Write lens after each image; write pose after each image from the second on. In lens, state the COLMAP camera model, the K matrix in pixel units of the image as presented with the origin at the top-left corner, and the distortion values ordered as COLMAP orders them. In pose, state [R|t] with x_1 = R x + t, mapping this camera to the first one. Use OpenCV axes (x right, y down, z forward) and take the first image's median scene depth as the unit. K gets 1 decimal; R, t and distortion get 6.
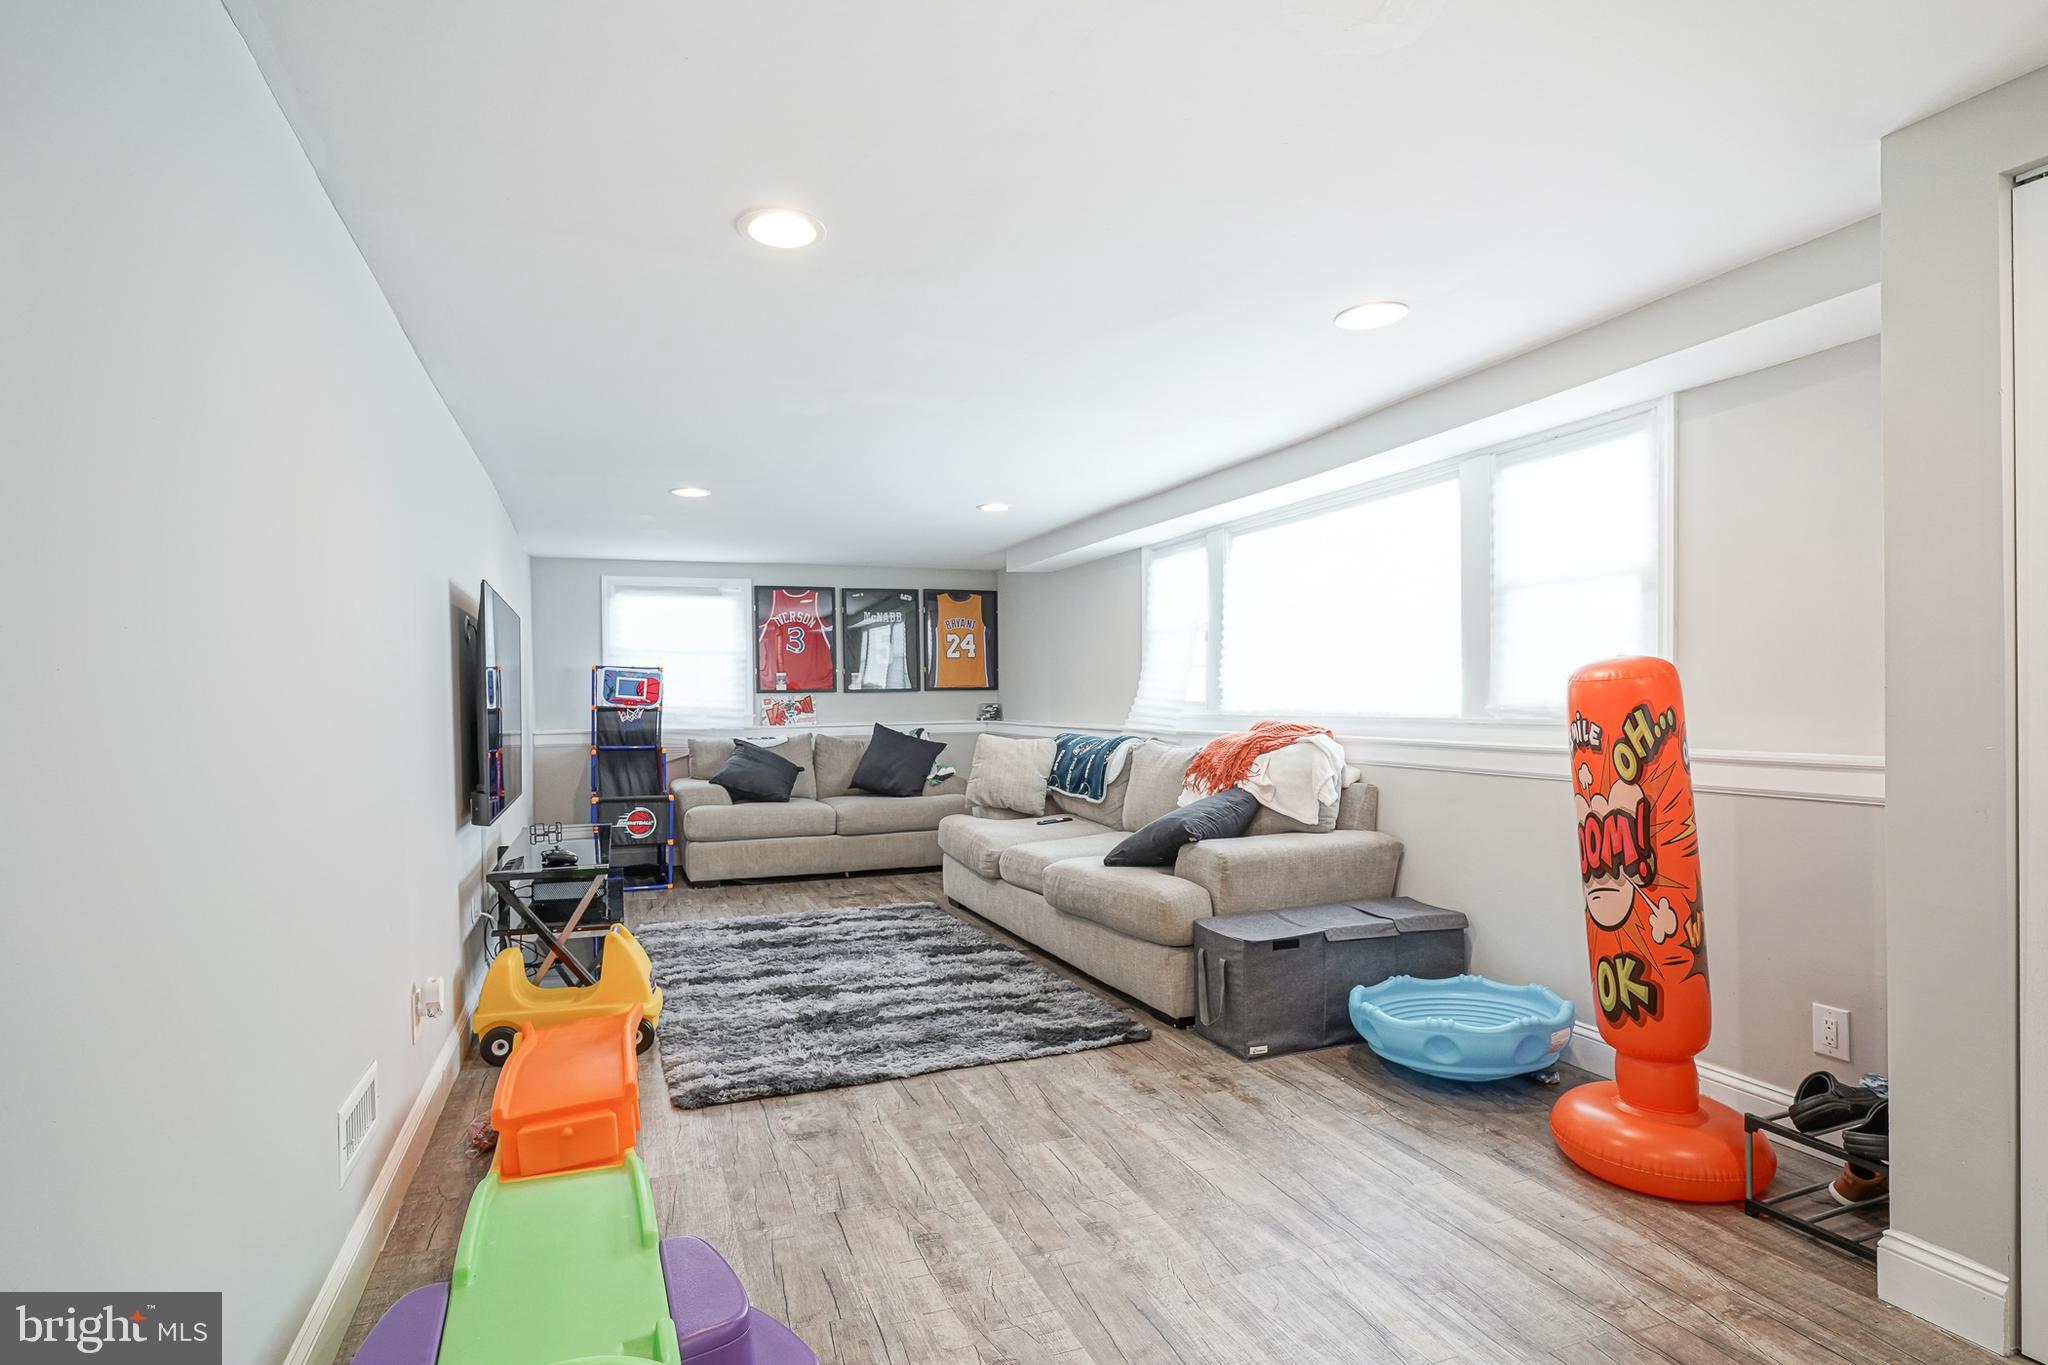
lens RADIAL K [[1085.8, 0, 1035.1], [0, 1085.8, 680.1], [0, 0, 1]] dist [-0.006342, 0.005844]
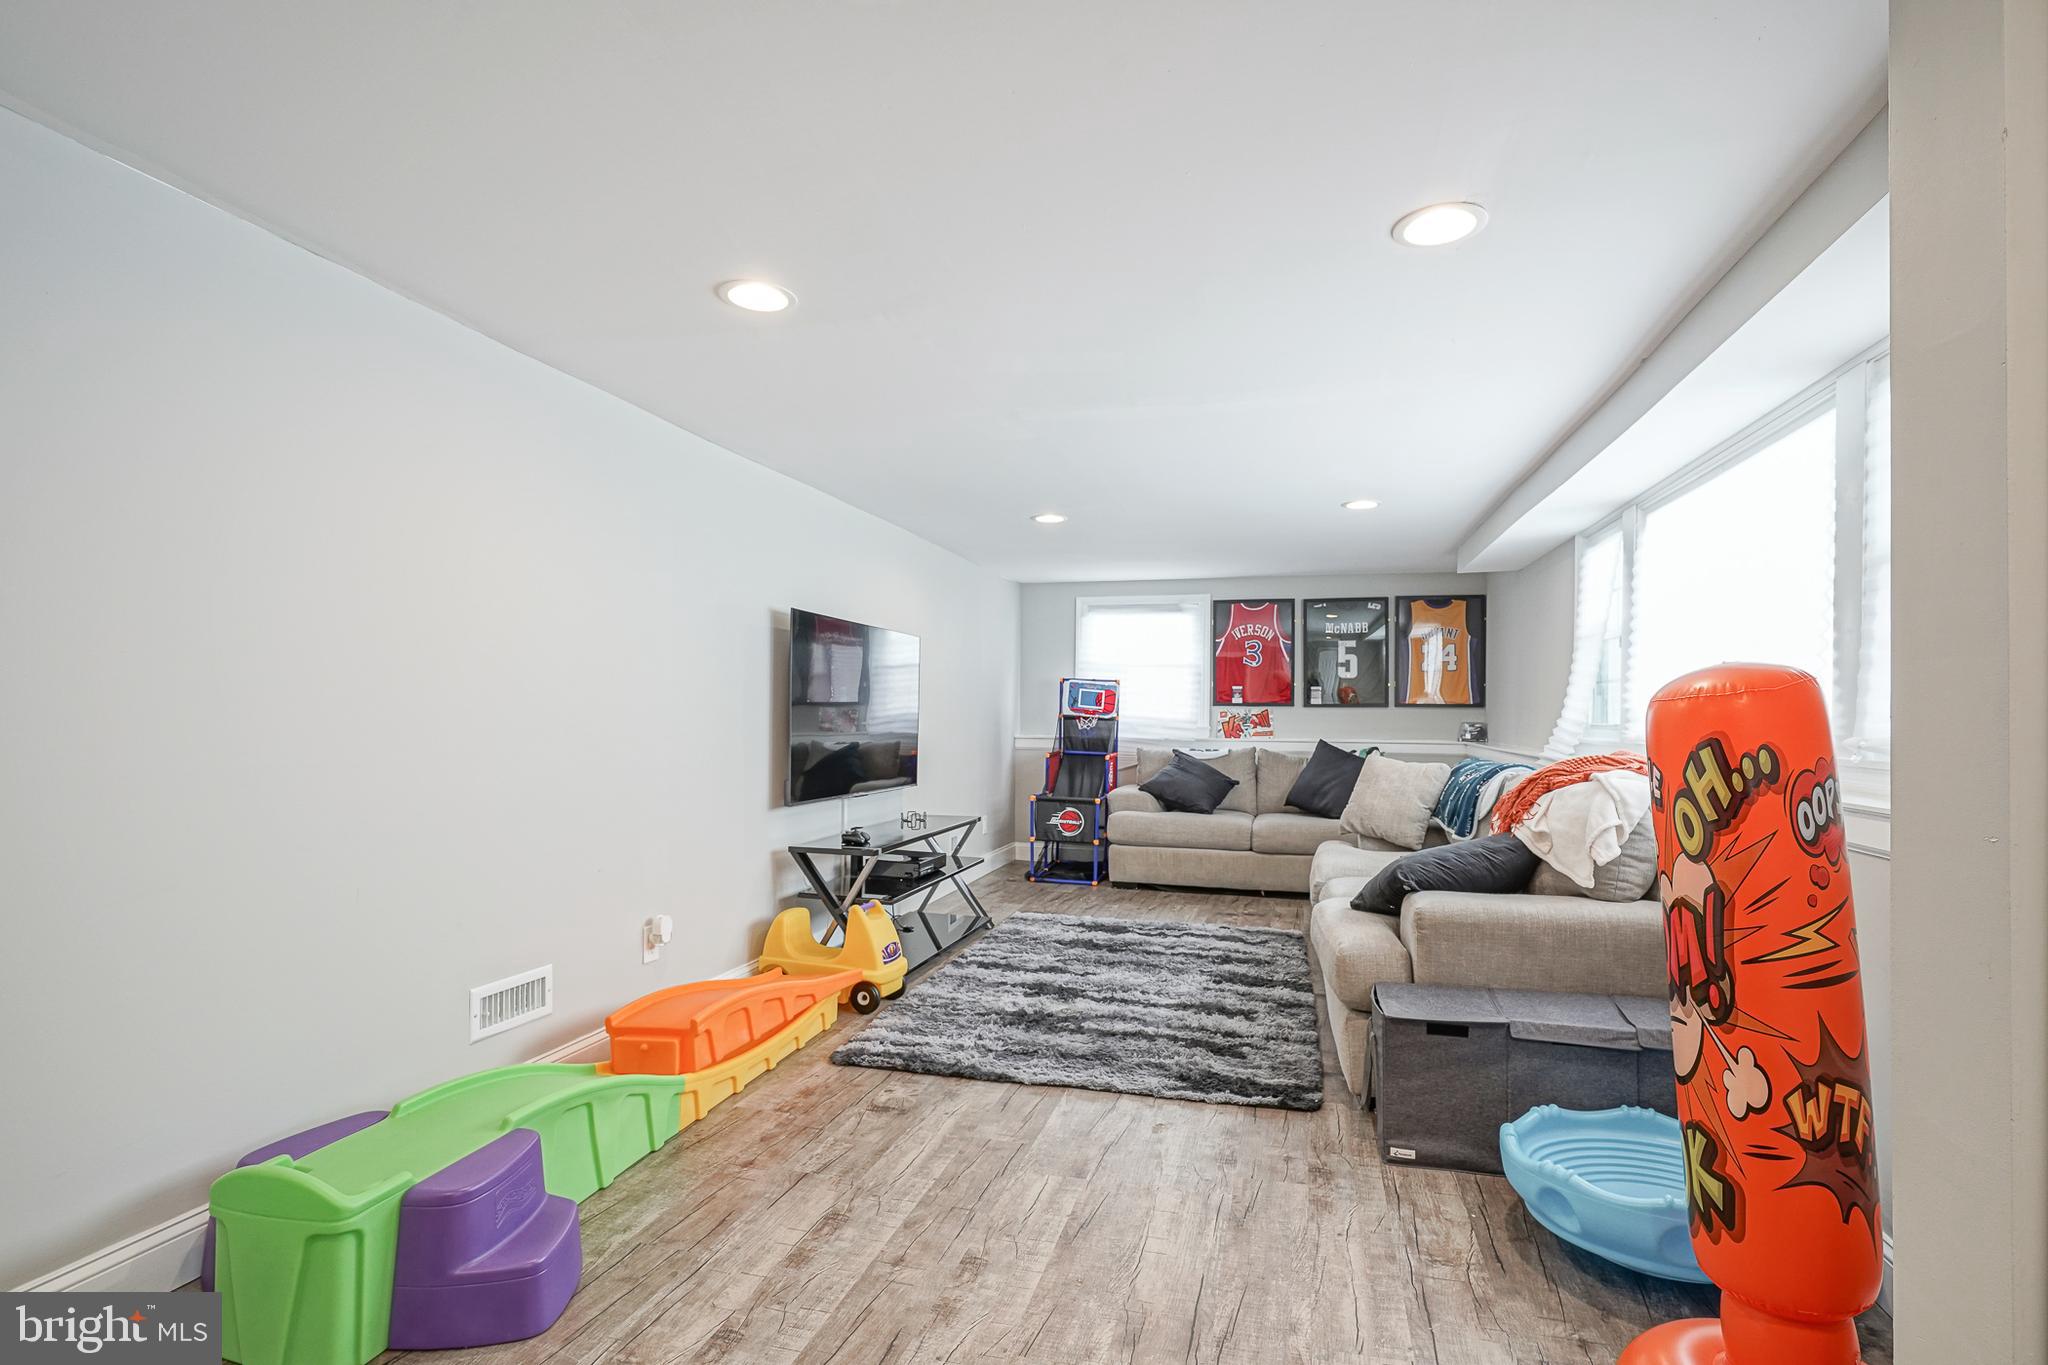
lens RADIAL K [[1085.8, 0, 1035.1], [0, 1085.8, 680.1], [0, 0, 1]] dist [-0.006342, 0.005844]
pose [[0.795258, 0.003391, -0.606261, 0.405863], [-0.011414, 0.999891, -0.009379, -0.001167], [0.606163, 0.014379, 0.795210, 0.157793]]
